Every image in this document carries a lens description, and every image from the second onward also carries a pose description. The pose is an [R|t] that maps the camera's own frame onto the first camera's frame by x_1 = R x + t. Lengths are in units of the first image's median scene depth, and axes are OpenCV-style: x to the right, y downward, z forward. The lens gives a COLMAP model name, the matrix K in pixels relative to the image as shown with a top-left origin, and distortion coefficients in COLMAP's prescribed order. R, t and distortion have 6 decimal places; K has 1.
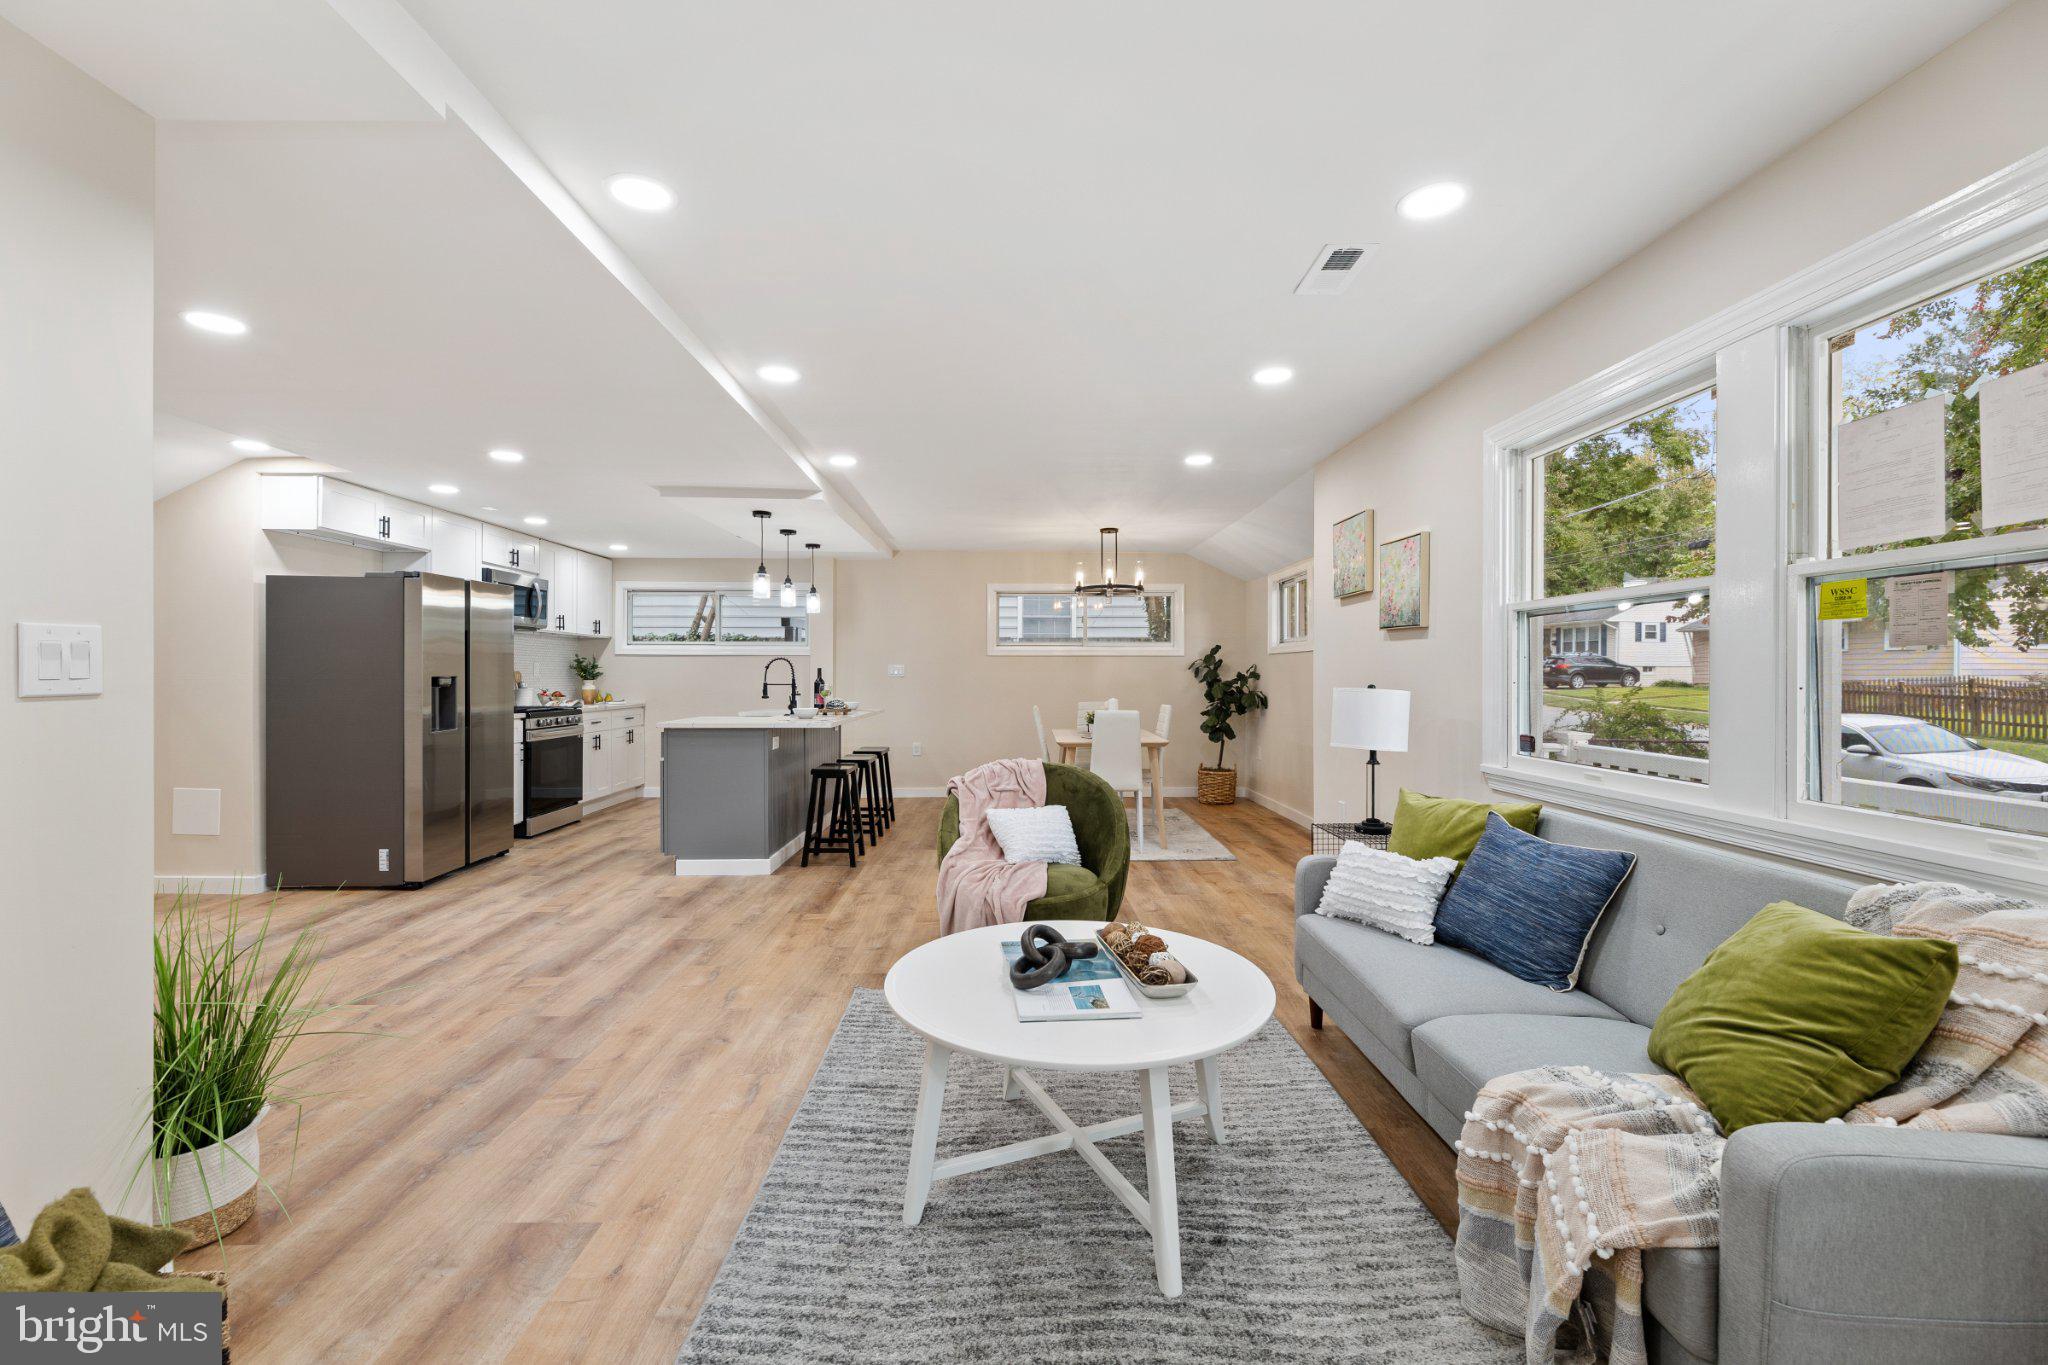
lens RADIAL K [[843.6, 0, 1023.6], [0, 843.6, 676.2], [0, 0, 1]] dist [-0.000302, 0.000007]
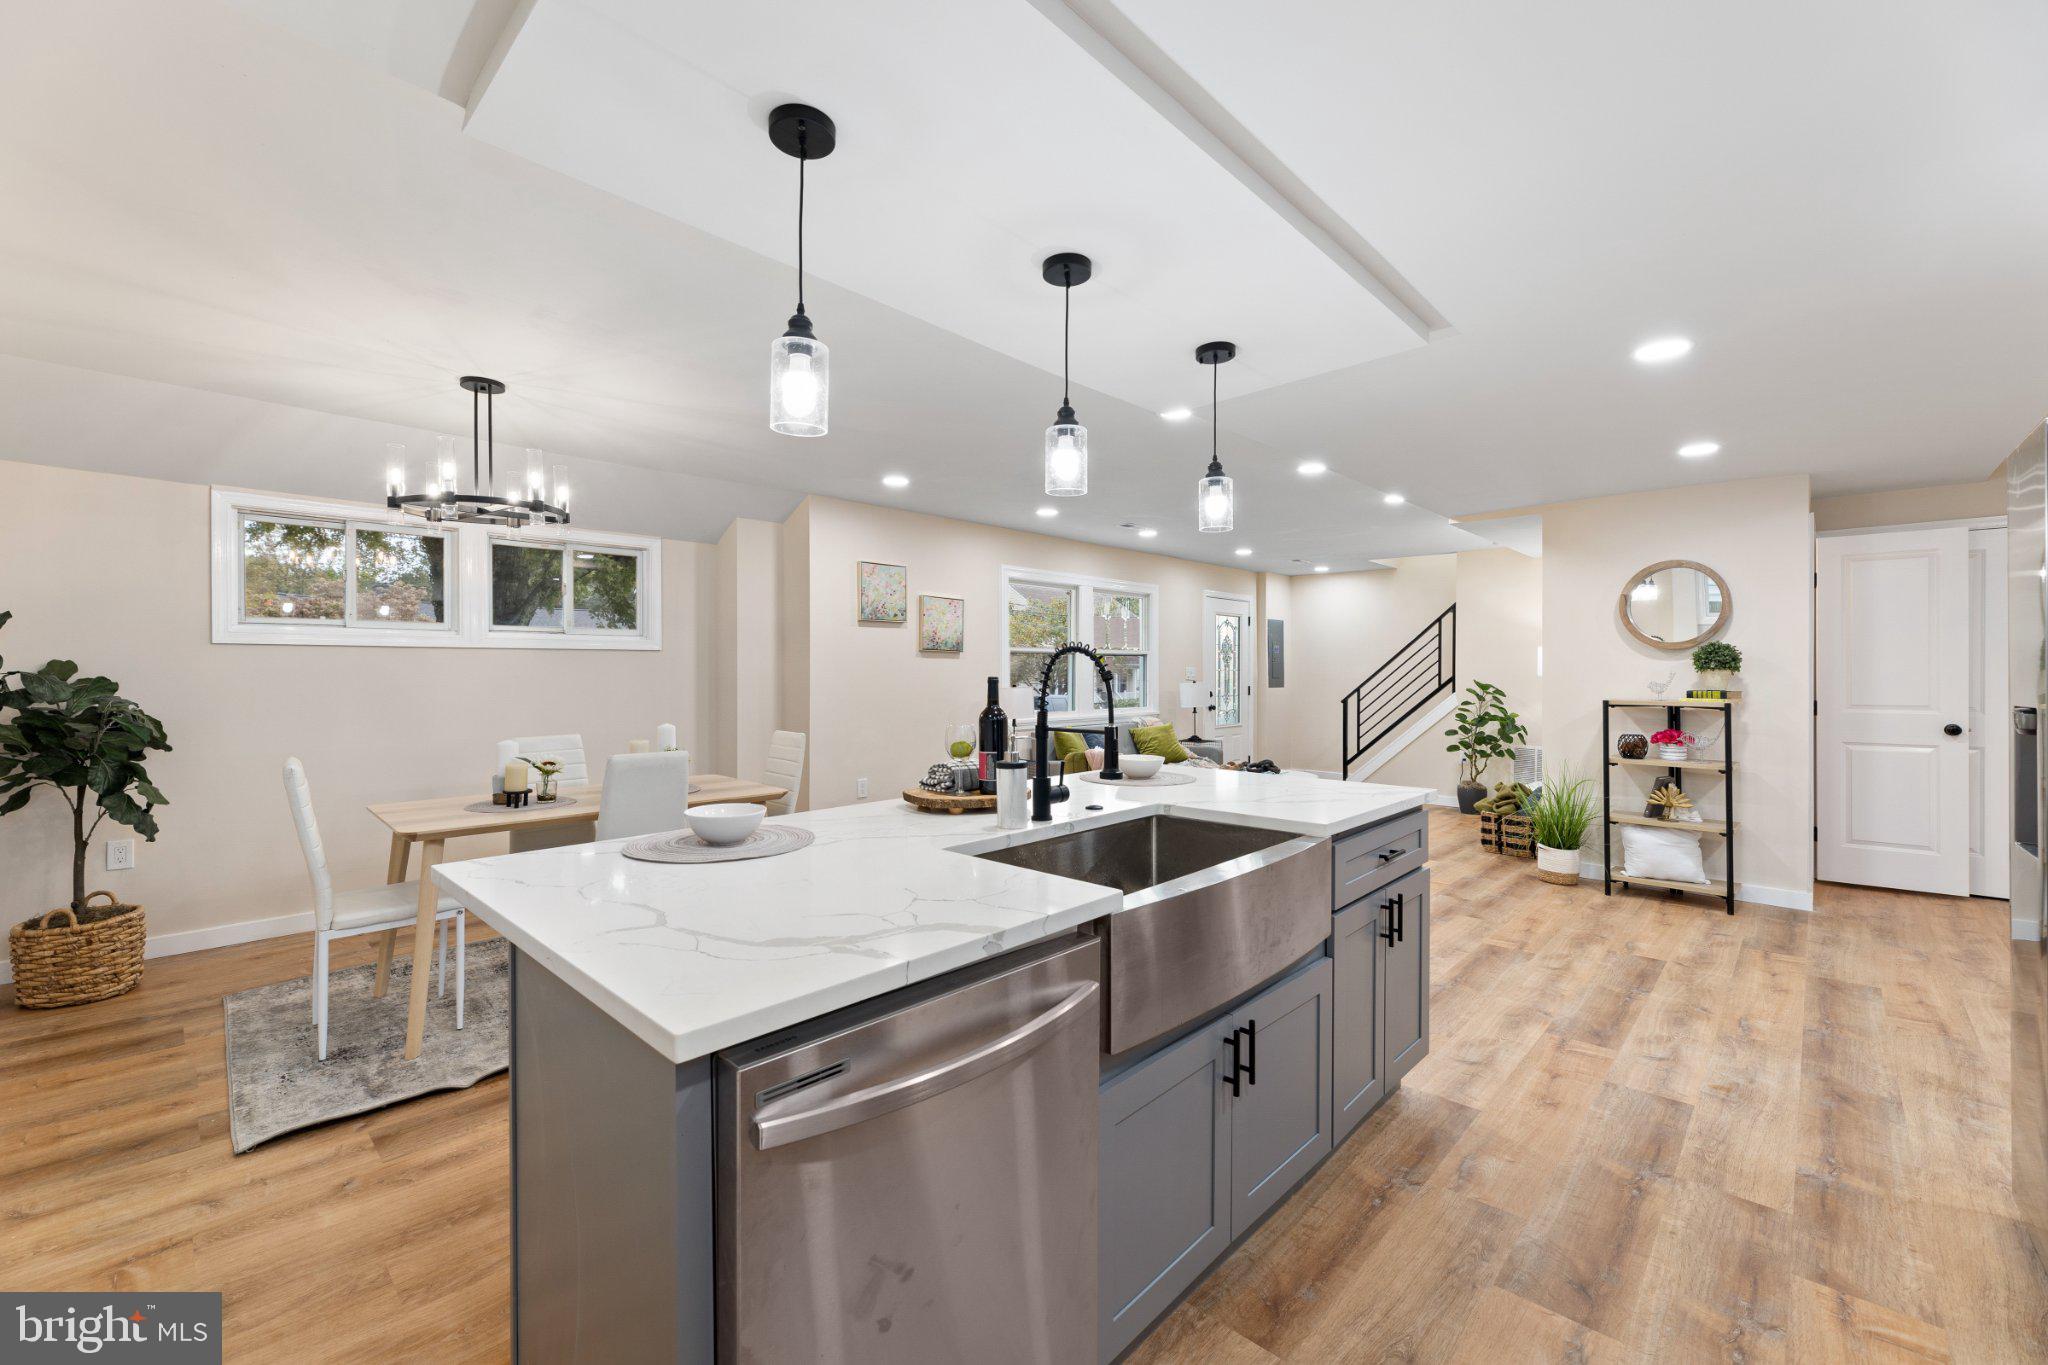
lens RADIAL K [[834.6, 0, 1019.5], [0, 834.6, 674.0], [0, 0, 1]] dist [-0.001084, -0.000177]
pose [[-0.703990, -0.003843, 0.710199, -0.495139], [0.000353, 0.999983, 0.005762, -0.013236], [-0.710210, 0.004307, -0.703977, 1.233068]]
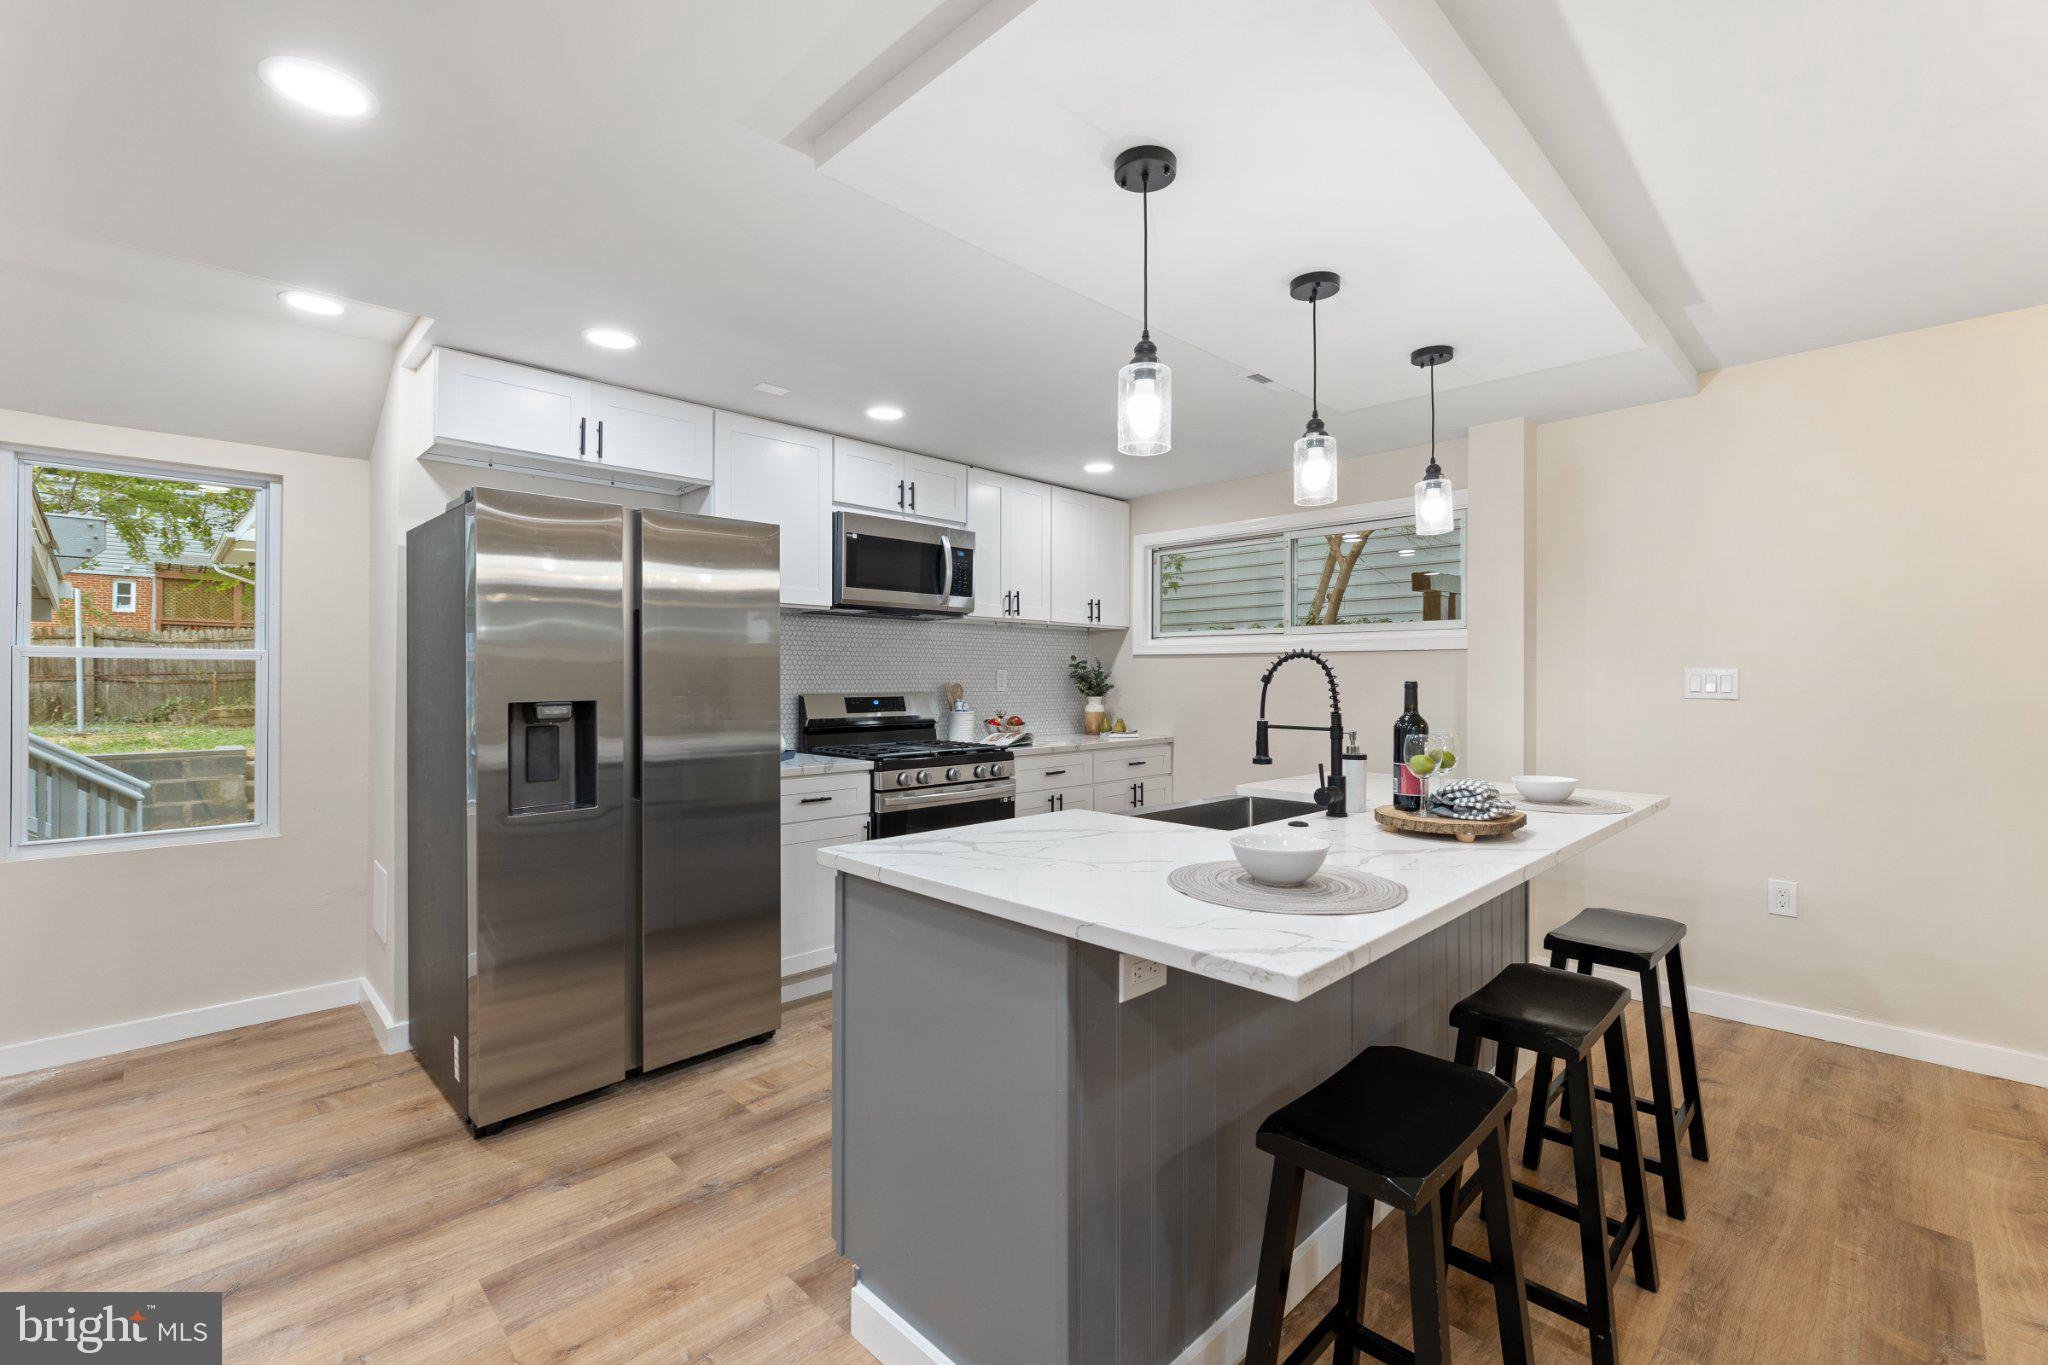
lens RADIAL K [[868.8, 0, 1020.2], [0, 868.8, 675.2], [0, 0, 1]] dist [-0.001133, 0.000008]
pose [[0.683274, -0.003477, -0.730153, -0.103195], [-0.001192, 0.999982, -0.005877, -0.009628], [0.730161, 0.004886, 0.683258, 0.665871]]
